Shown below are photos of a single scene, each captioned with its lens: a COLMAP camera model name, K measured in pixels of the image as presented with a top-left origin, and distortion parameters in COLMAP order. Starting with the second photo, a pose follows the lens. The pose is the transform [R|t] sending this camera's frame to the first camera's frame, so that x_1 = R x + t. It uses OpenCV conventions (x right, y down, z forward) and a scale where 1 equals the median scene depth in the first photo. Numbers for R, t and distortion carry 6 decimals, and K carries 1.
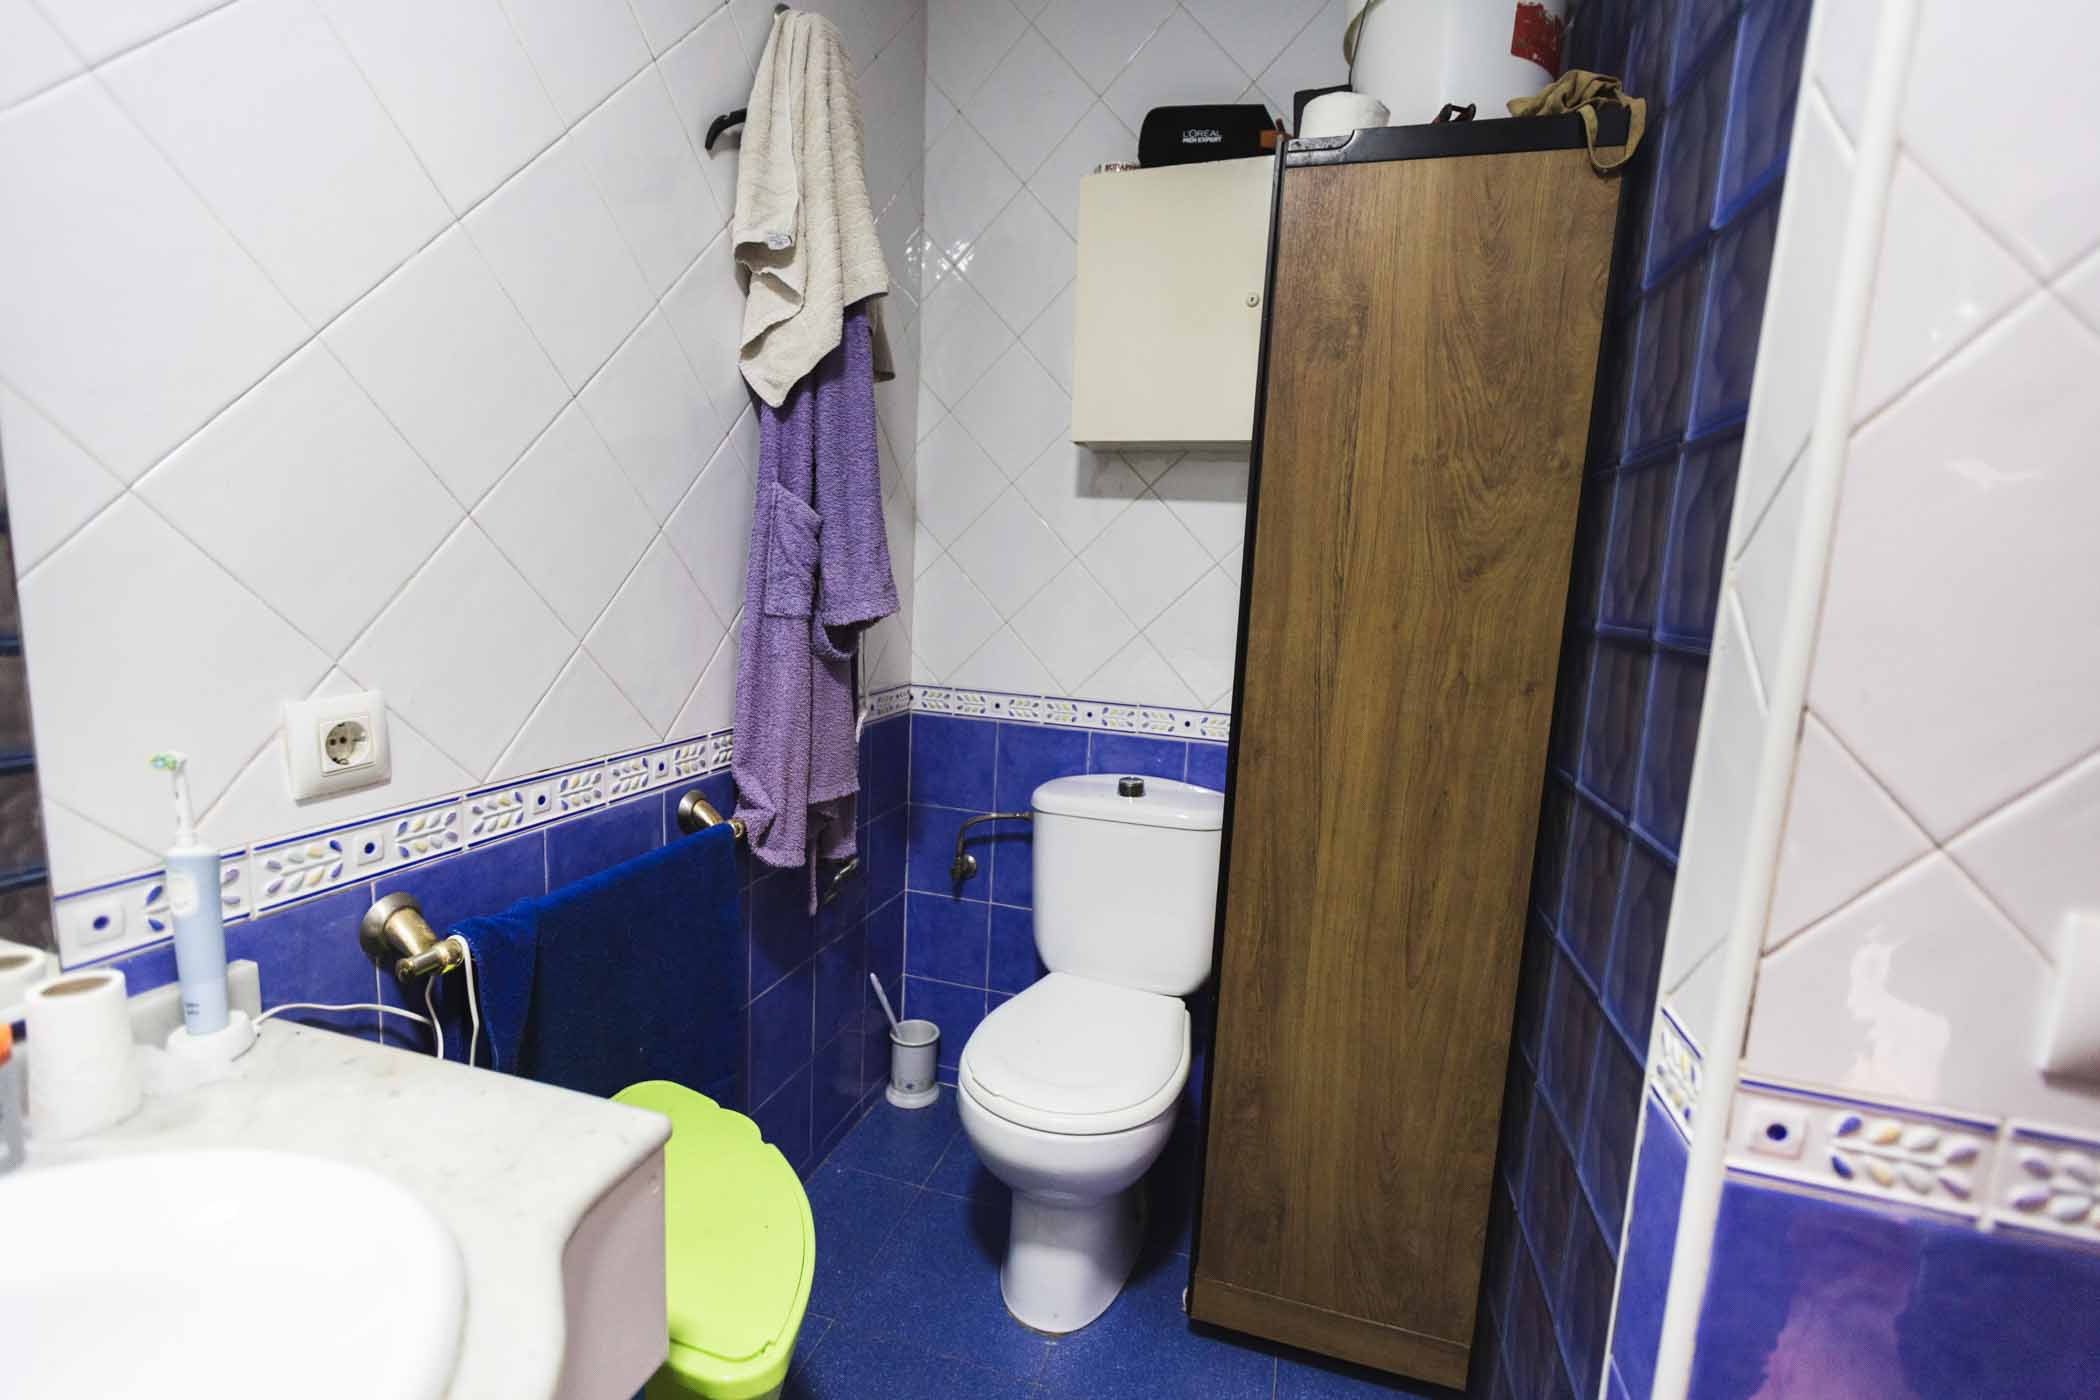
lens RADIAL K [[922.2, 0, 1050.0], [0, 922.2, 700.0], [0, 0, 1]] dist [-0.001631, -0.000326]
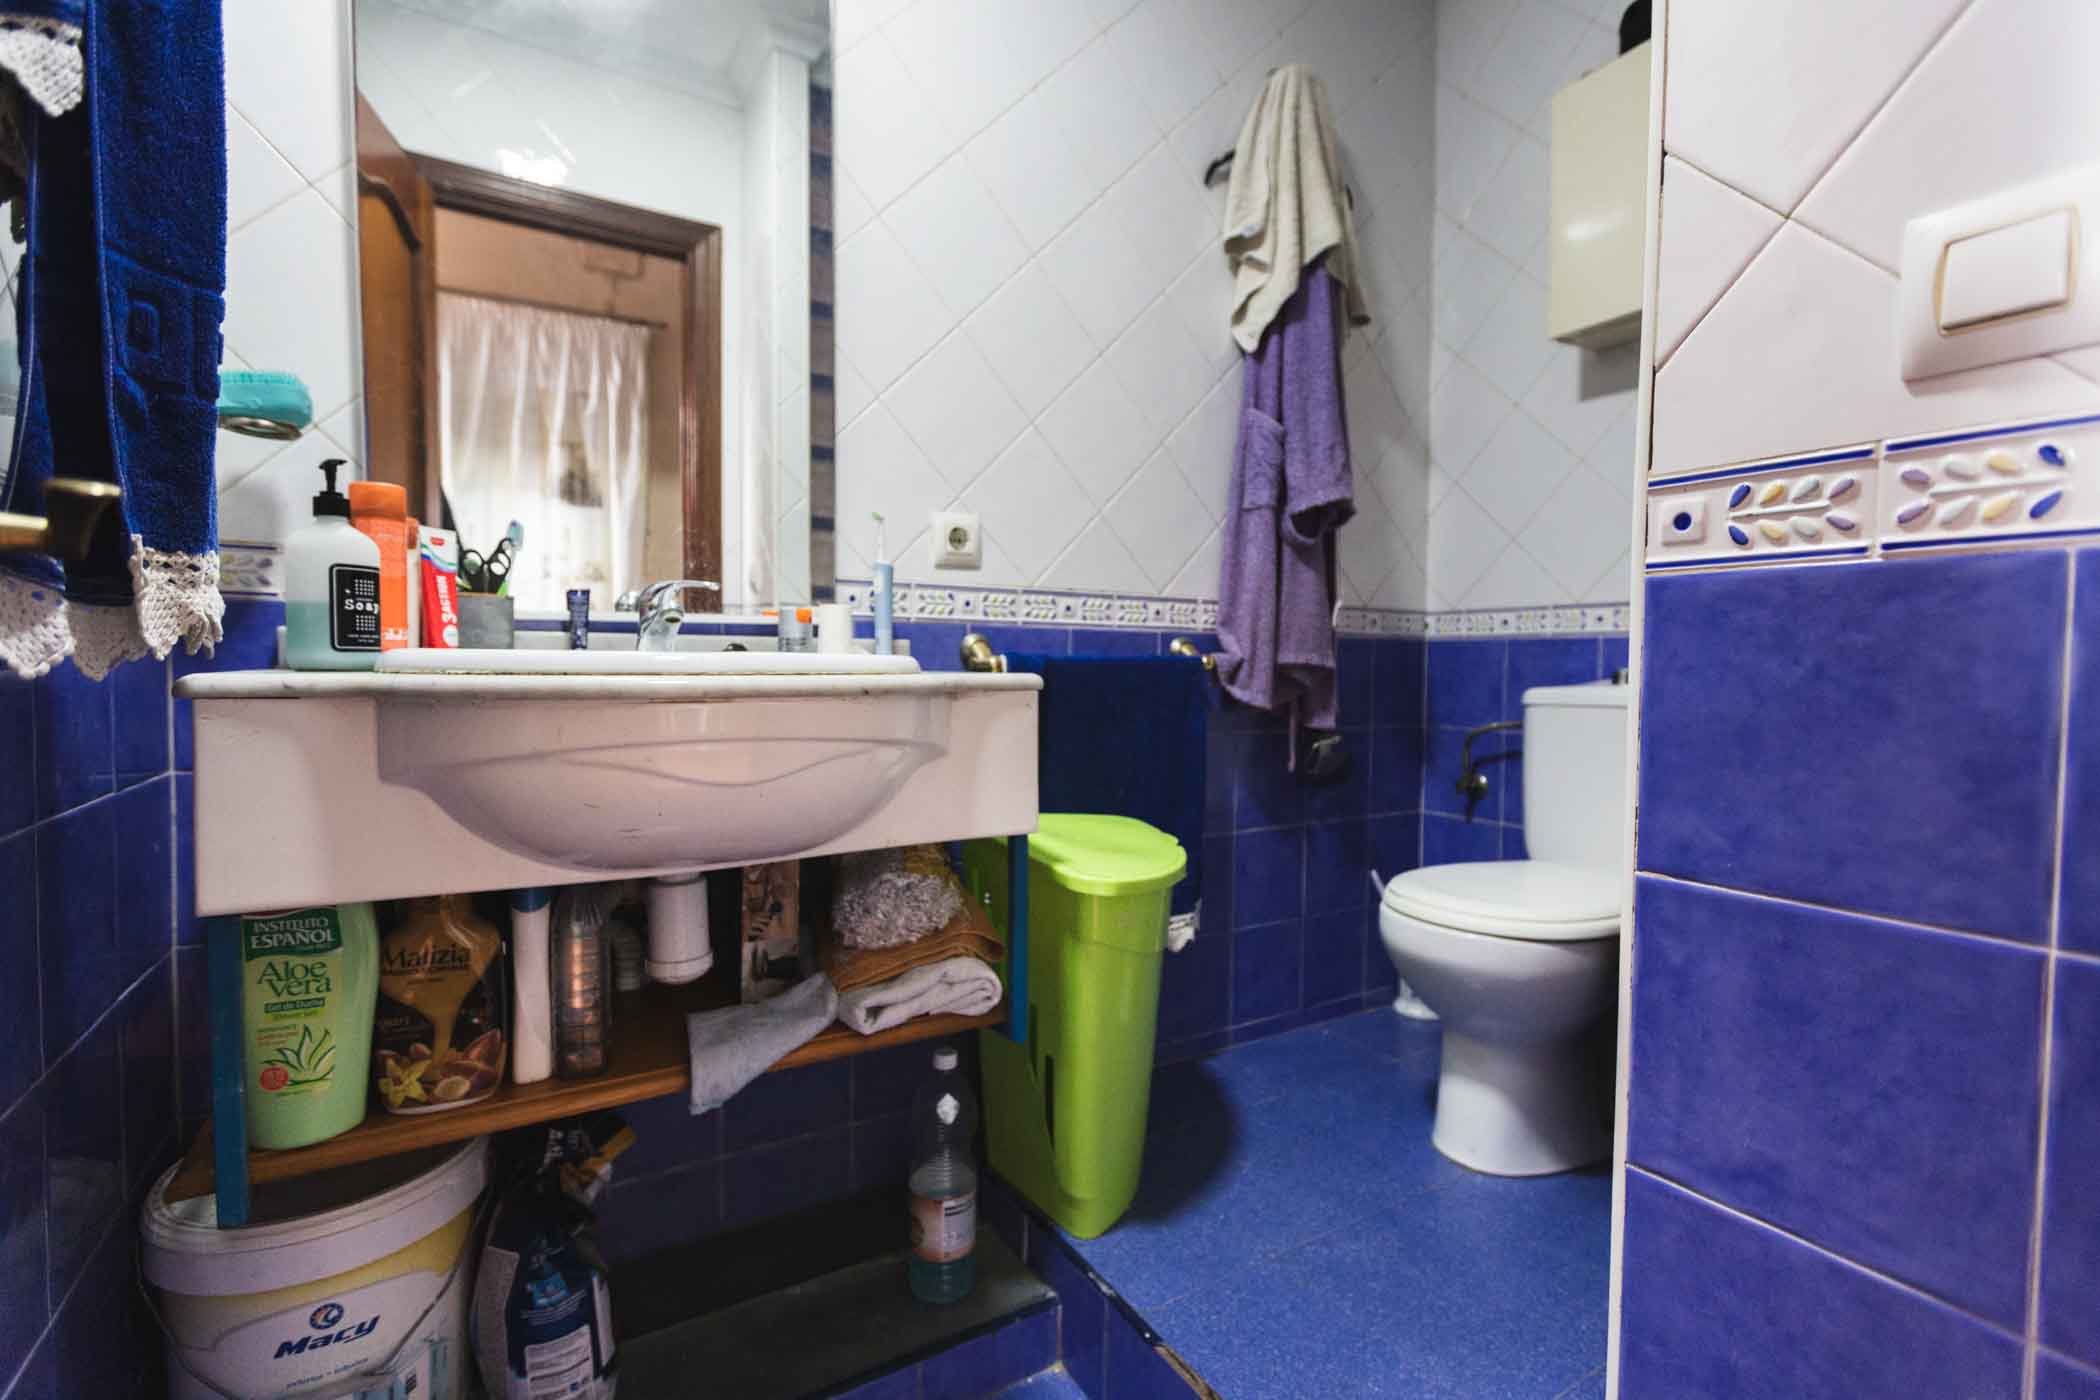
lens RADIAL K [[941.0, 0, 1050.0], [0, 941.0, 700.0], [0, 0, 1]] dist [0.000311, 0.000205]
pose [[0.744027, -0.015603, -0.667968, 0.381397], [-0.068378, 0.992700, -0.099352, 0.333370], [0.664642, 0.119595, 0.737529, -0.136511]]
